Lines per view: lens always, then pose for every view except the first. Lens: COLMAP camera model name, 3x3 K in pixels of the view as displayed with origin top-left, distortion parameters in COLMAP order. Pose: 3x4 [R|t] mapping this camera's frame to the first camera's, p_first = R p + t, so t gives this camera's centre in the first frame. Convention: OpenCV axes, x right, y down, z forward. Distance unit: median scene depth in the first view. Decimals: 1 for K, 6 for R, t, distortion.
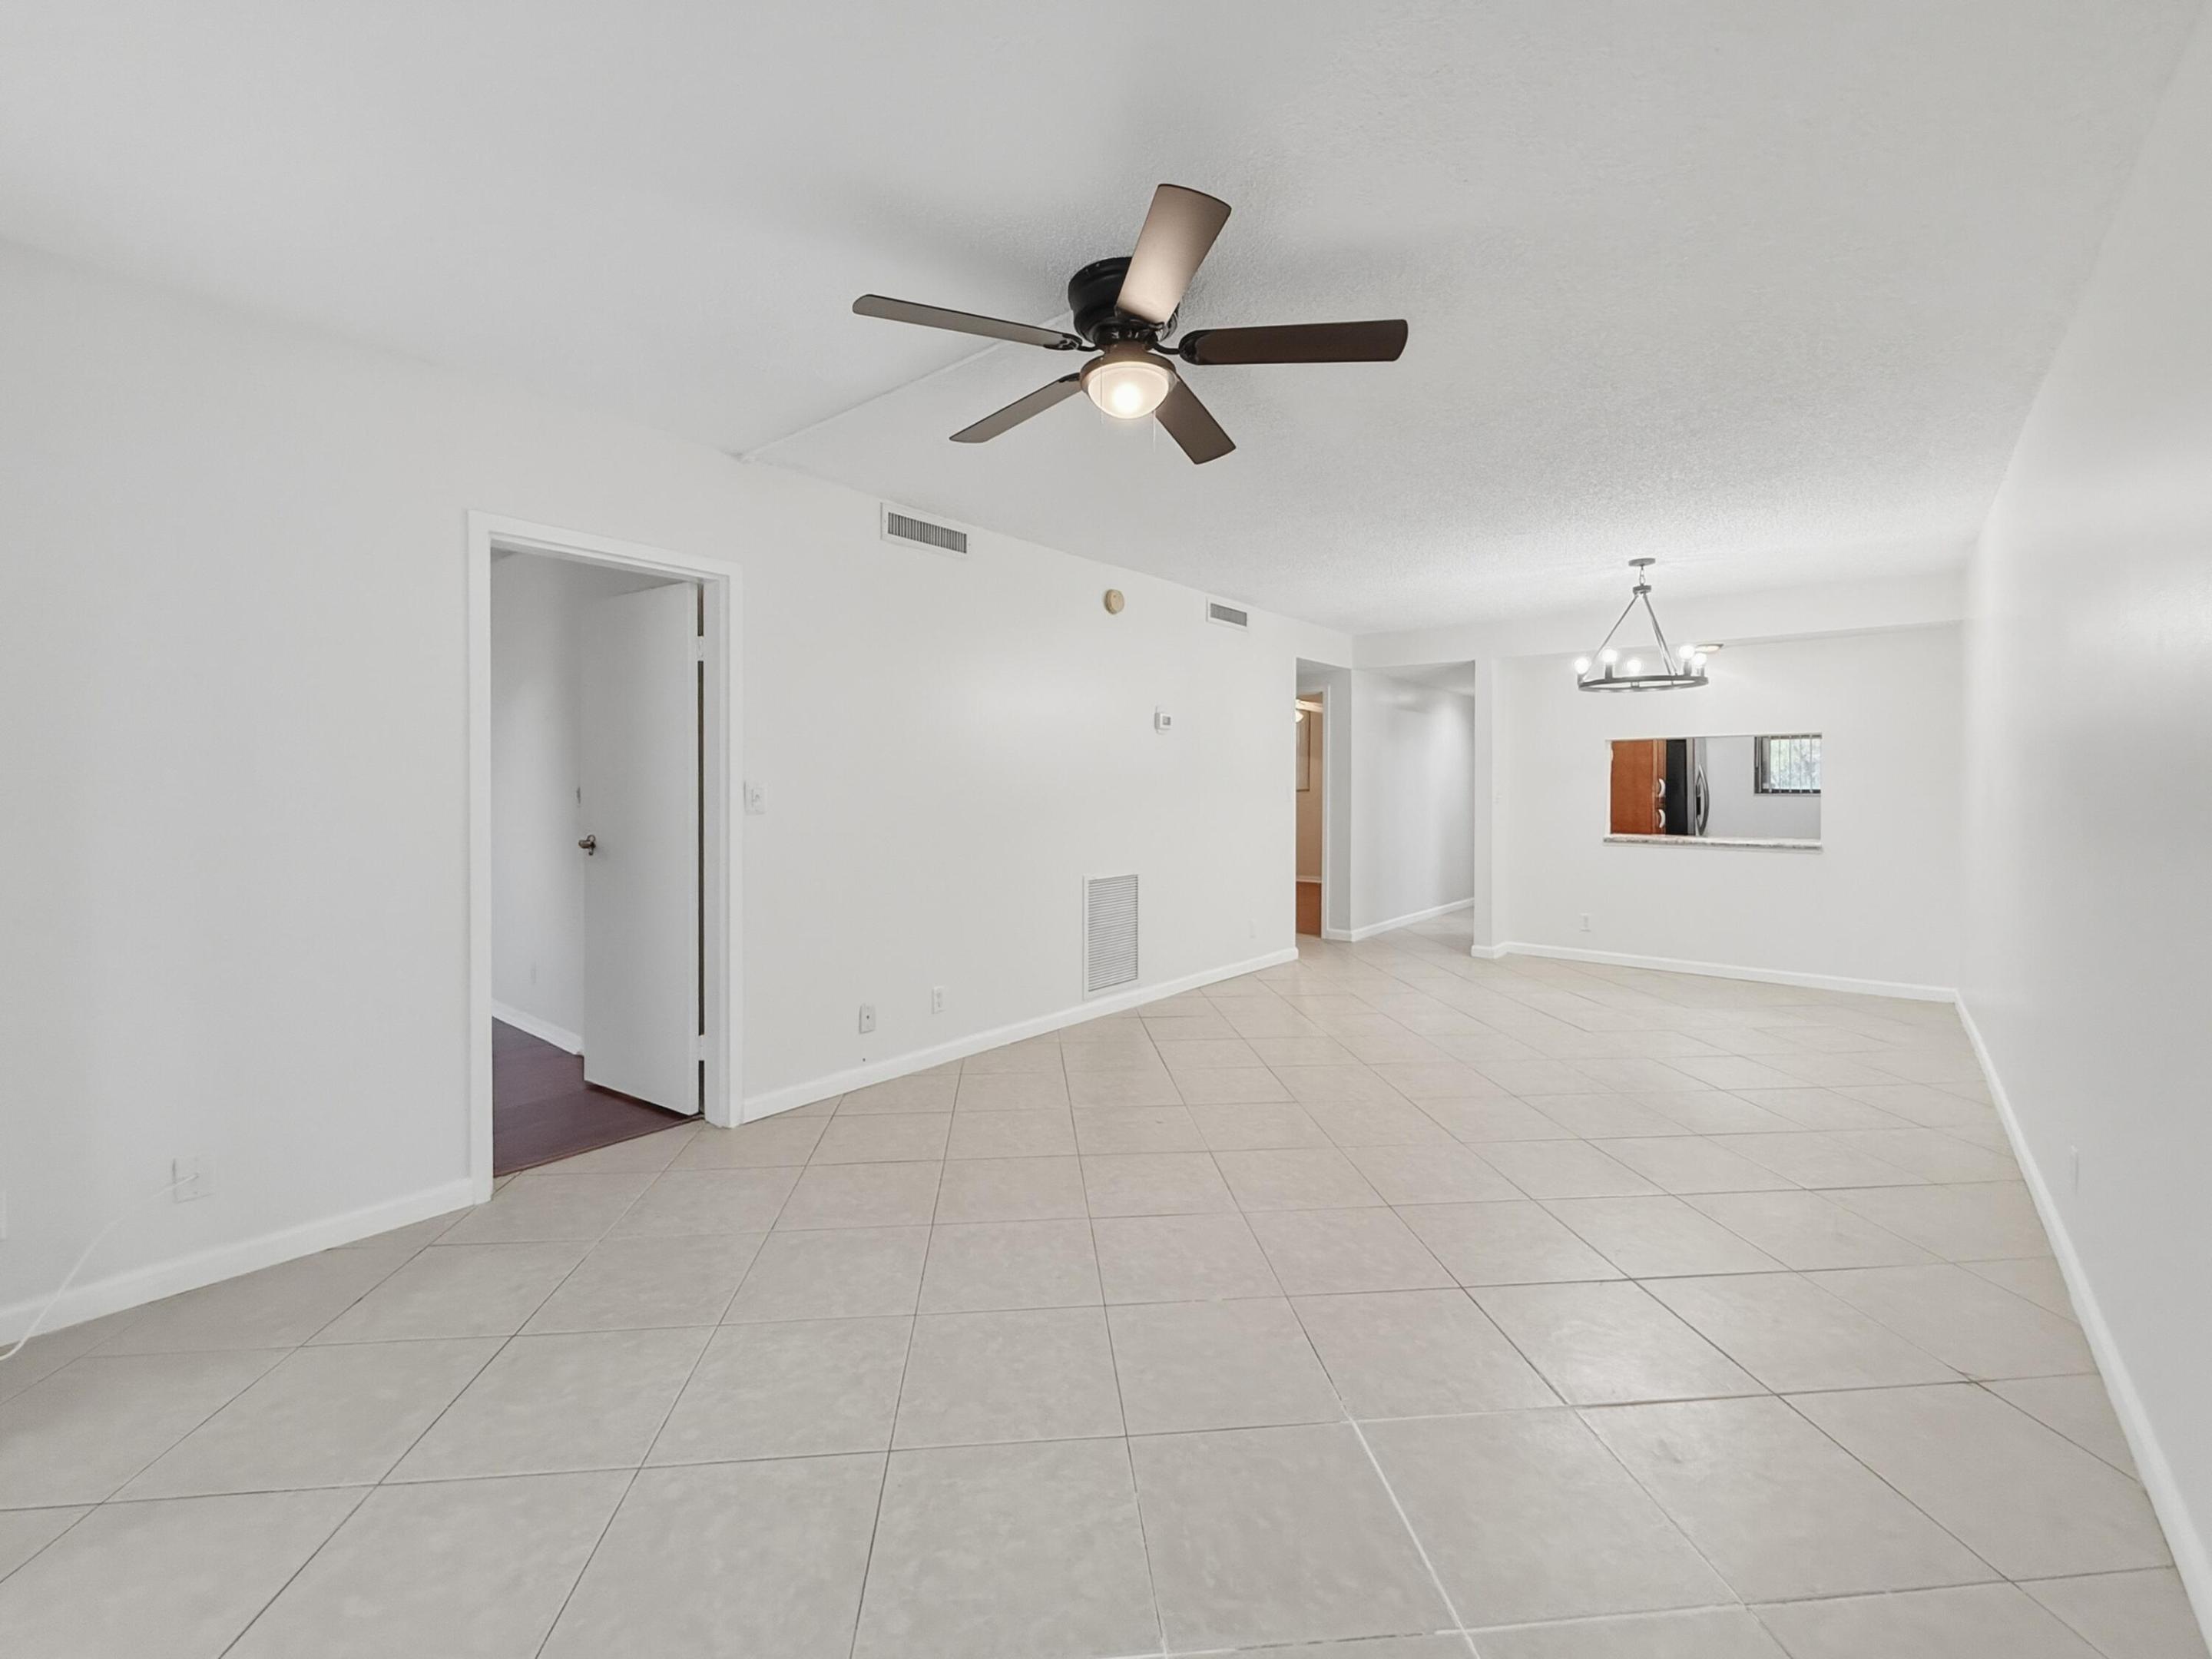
lens RADIAL K [[903.4, 0, 1060.5], [0, 903.4, 793.5], [0, 0, 1]] dist [0.004680, -0.000929]
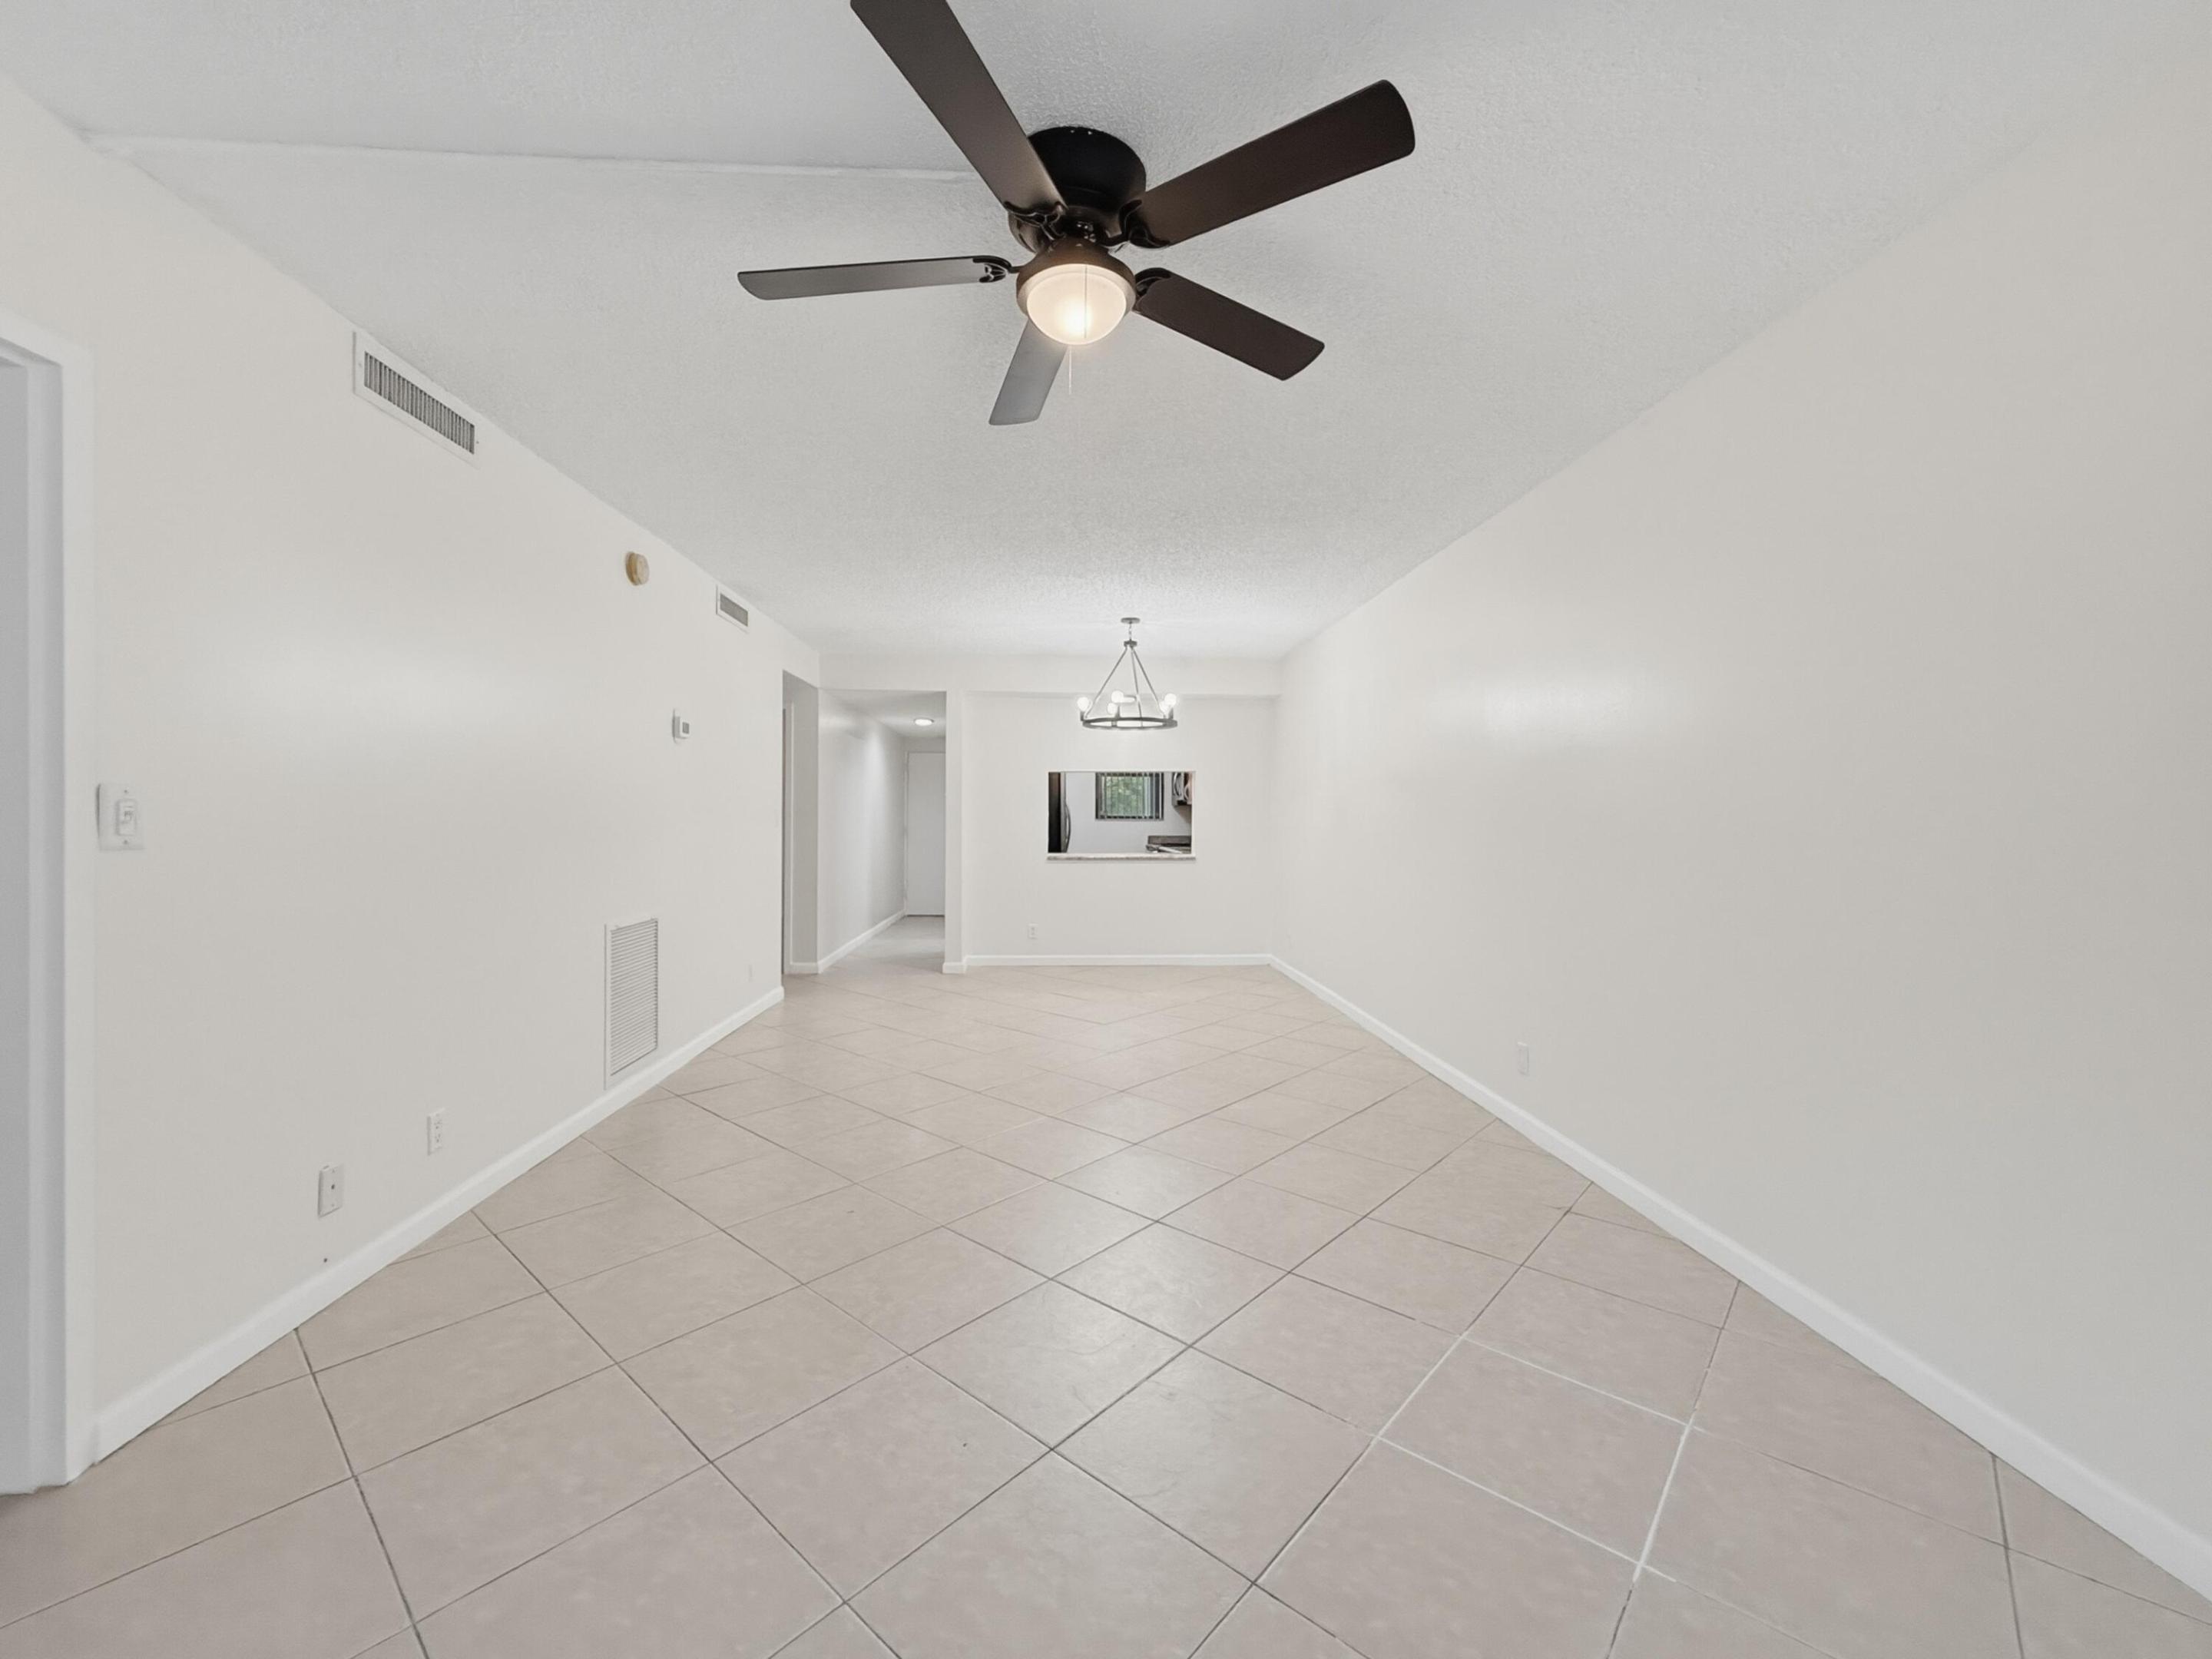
lens RADIAL K [[903.4, 0, 1109.6], [0, 903.4, 826.0], [0, 0, 1]] dist [0.004680, -0.000929]
pose [[0.728746, -0.005987, 0.684758, -0.179032], [0.002276, 0.999977, 0.006320, 0.004694], [-0.684780, -0.003047, 0.728743, 0.153070]]
